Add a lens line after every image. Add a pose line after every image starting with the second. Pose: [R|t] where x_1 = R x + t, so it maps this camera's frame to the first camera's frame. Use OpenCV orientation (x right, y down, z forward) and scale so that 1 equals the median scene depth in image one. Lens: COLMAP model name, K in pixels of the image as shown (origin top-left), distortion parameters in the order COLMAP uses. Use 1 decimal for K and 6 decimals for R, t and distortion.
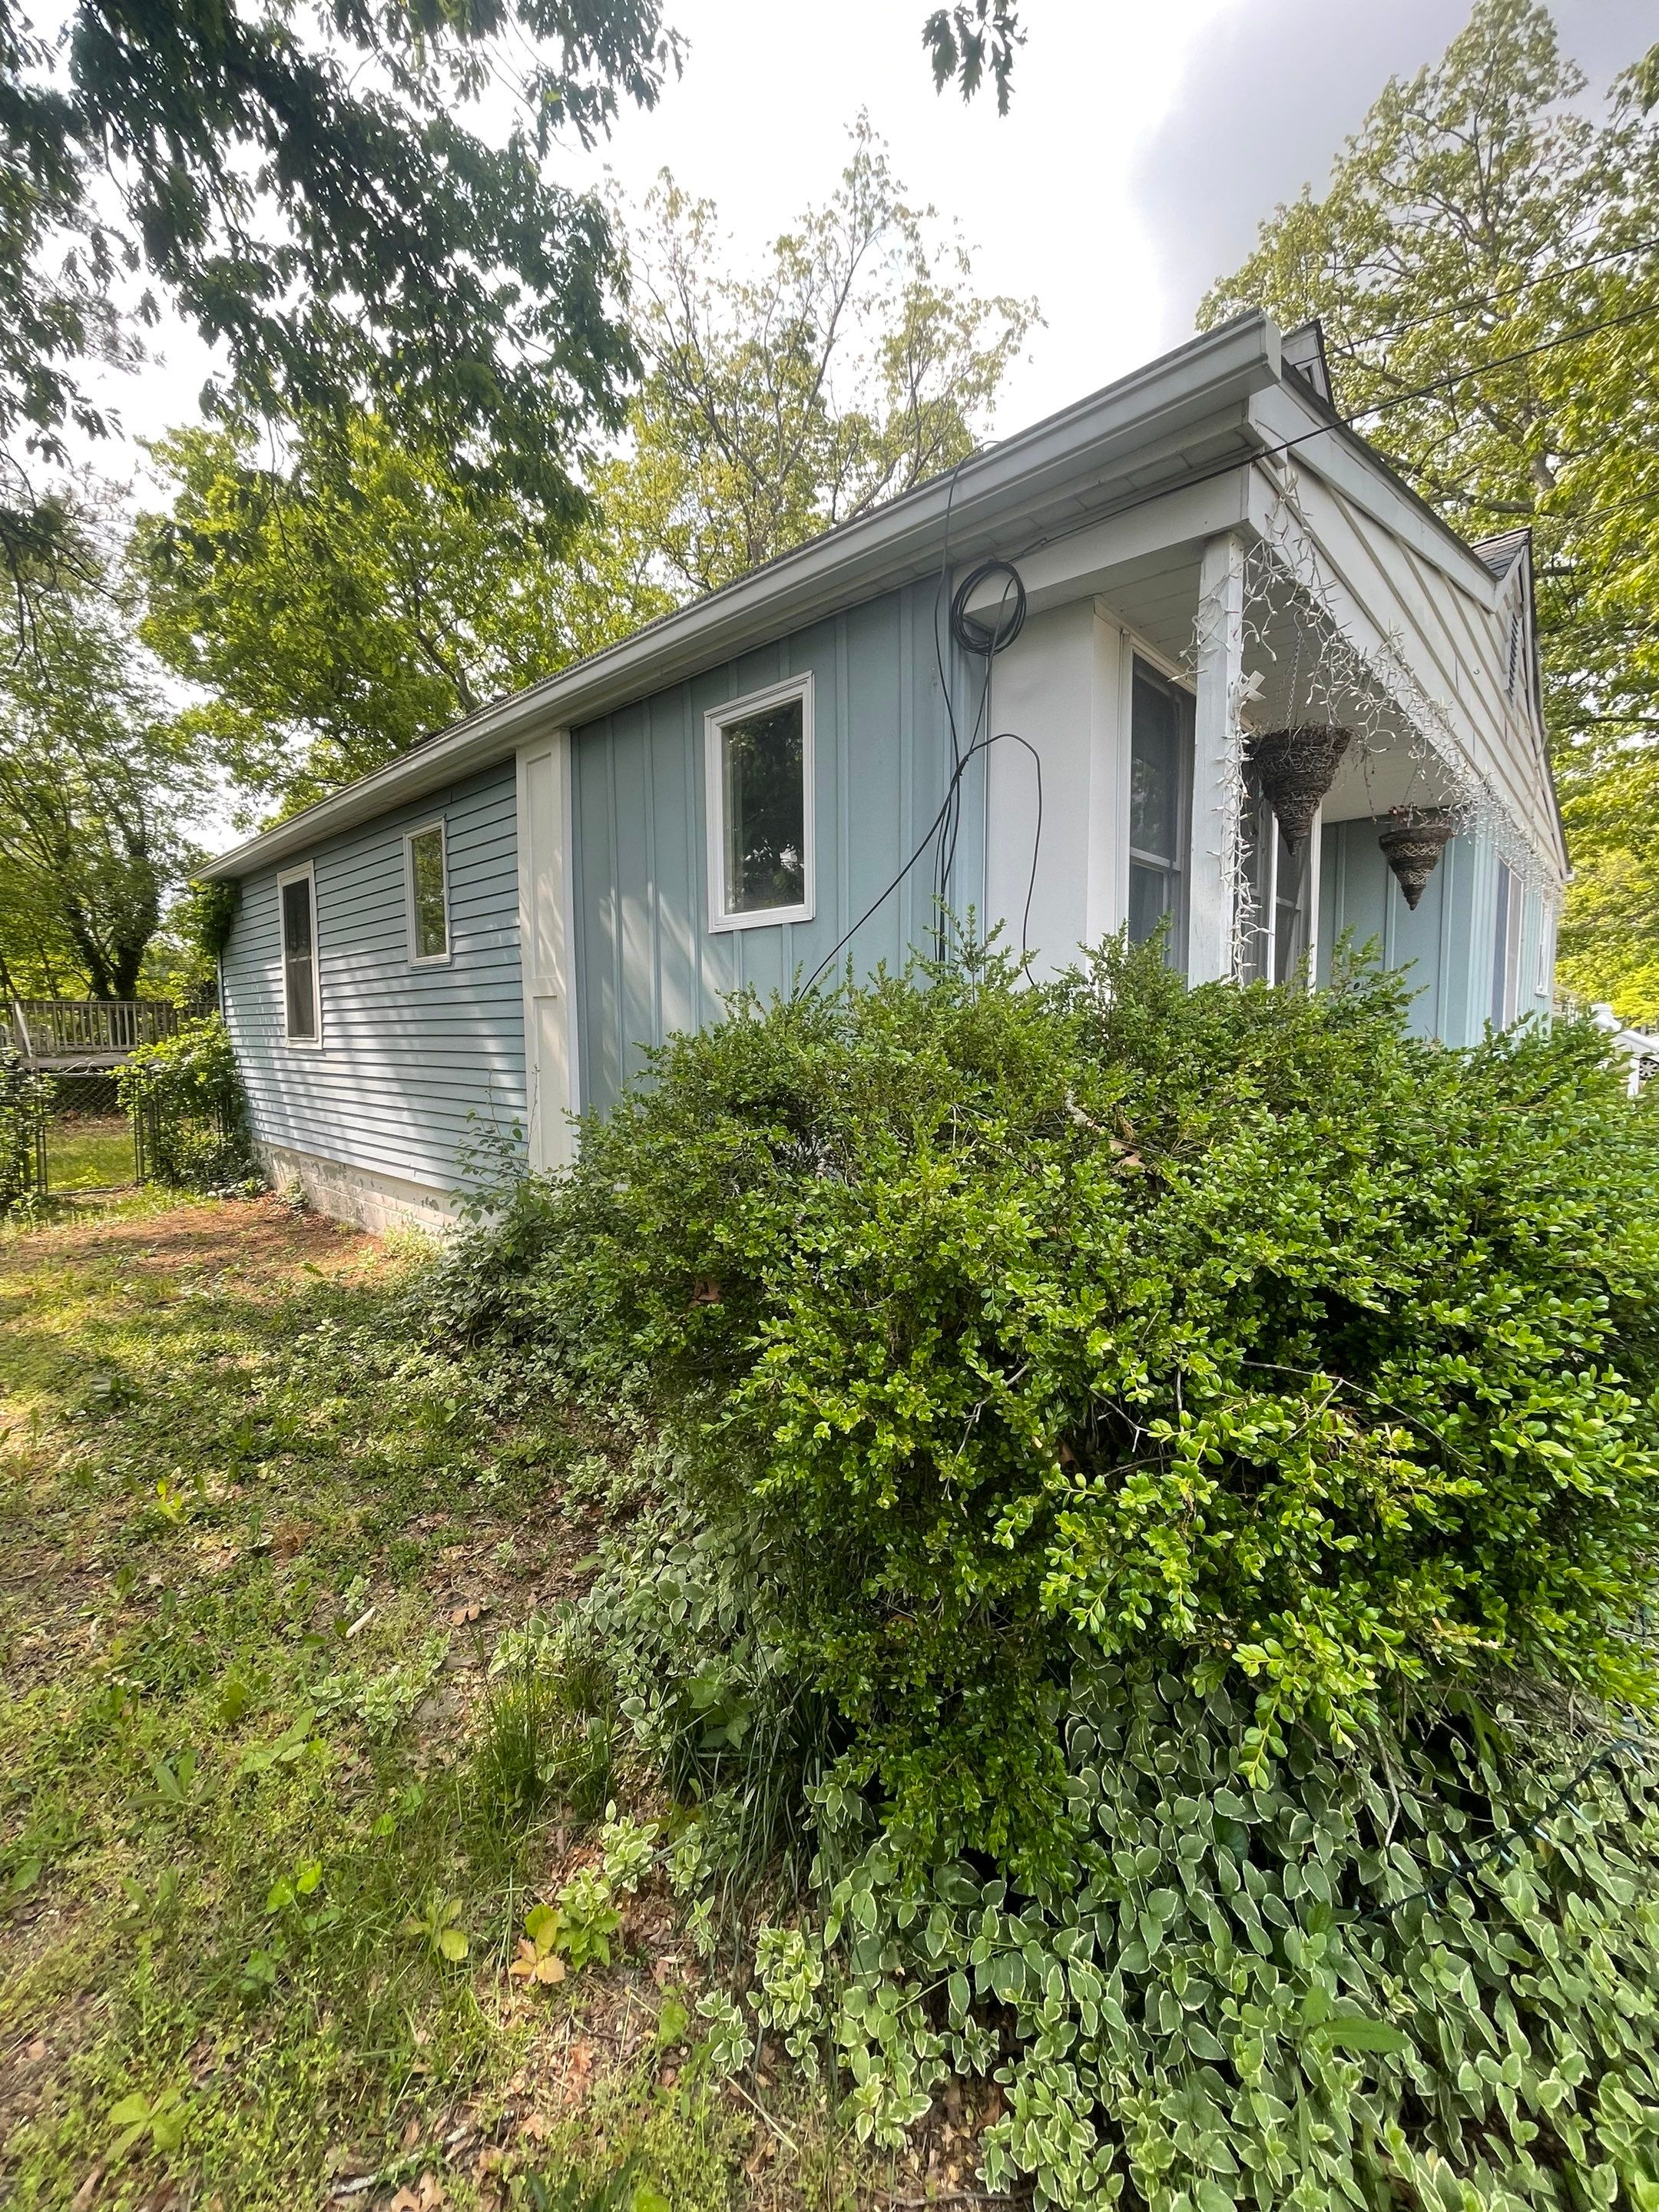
lens RADIAL K [[894.6, 0, 834.1], [0, 894.6, 1102.6], [0, 0, 1]] dist [0.015139, 0.000491]
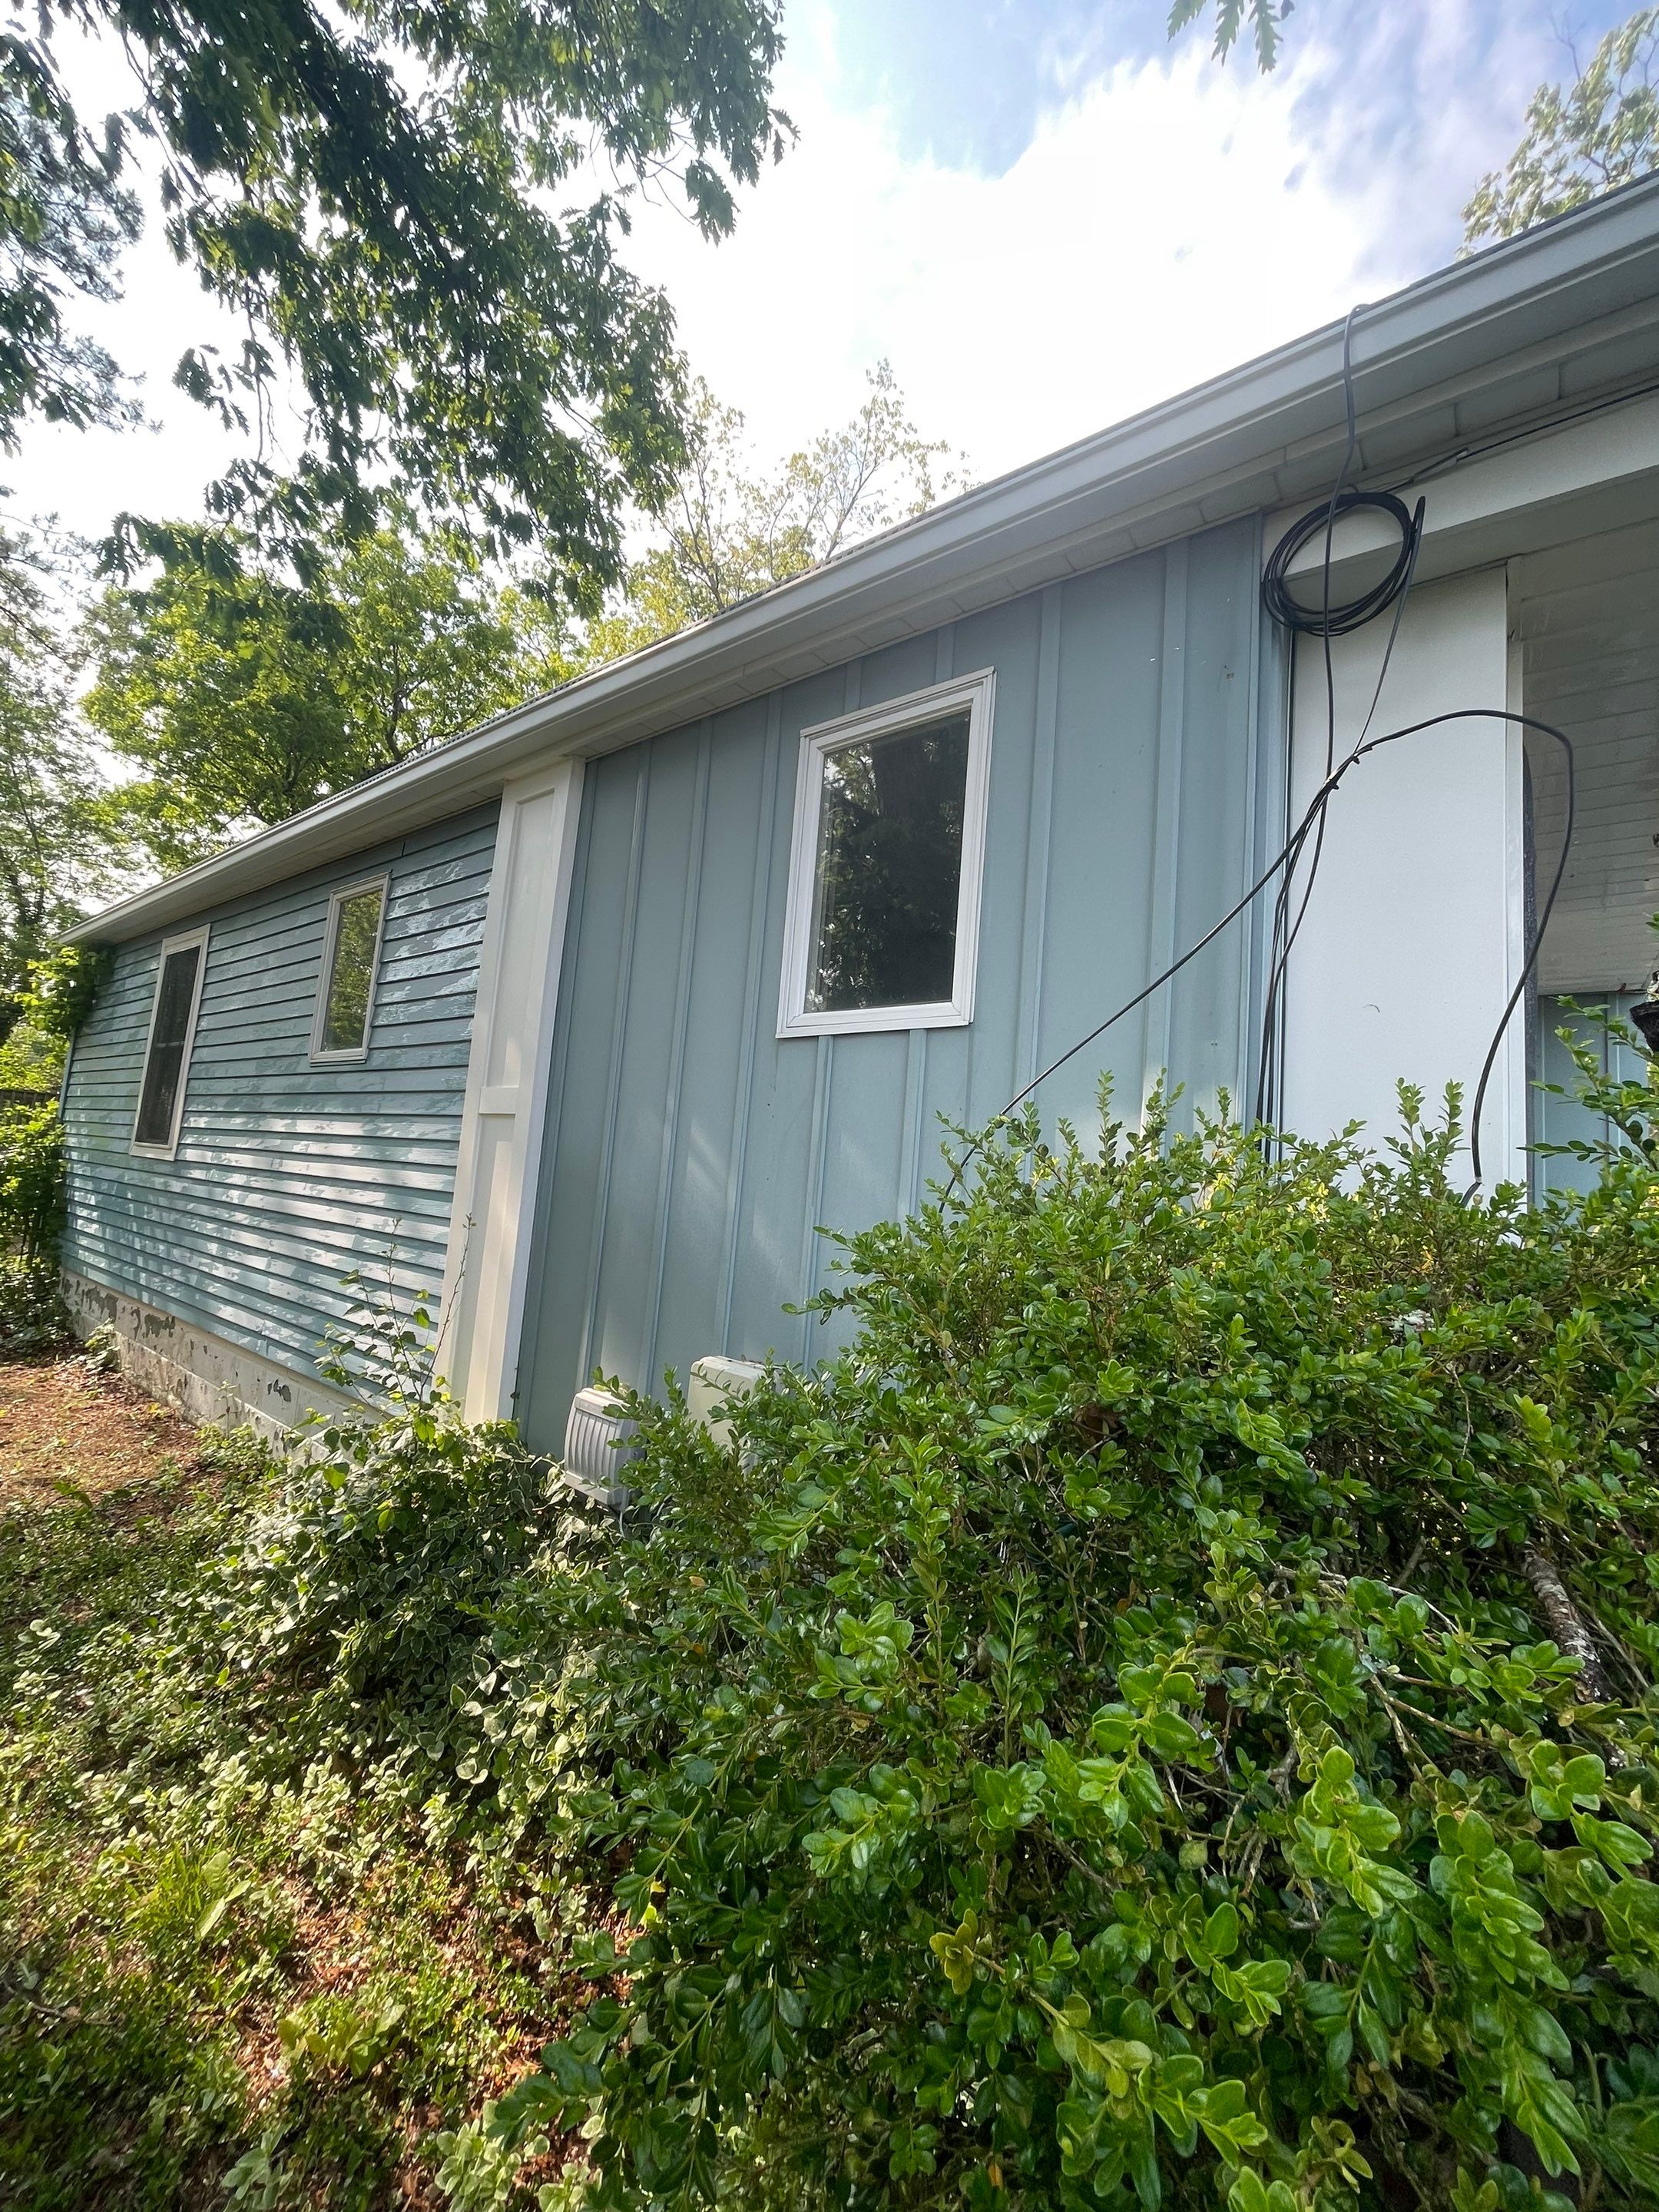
lens RADIAL K [[885.2, 0, 829.5], [0, 885.2, 1106.0], [0, 0, 1]] dist [0.008827, 0.000159]
pose [[0.992276, 0.093020, 0.082073, -0.090166], [-0.077587, 0.981599, -0.174483, -0.017373], [-0.096793, 0.166768, 0.981234, 0.217416]]
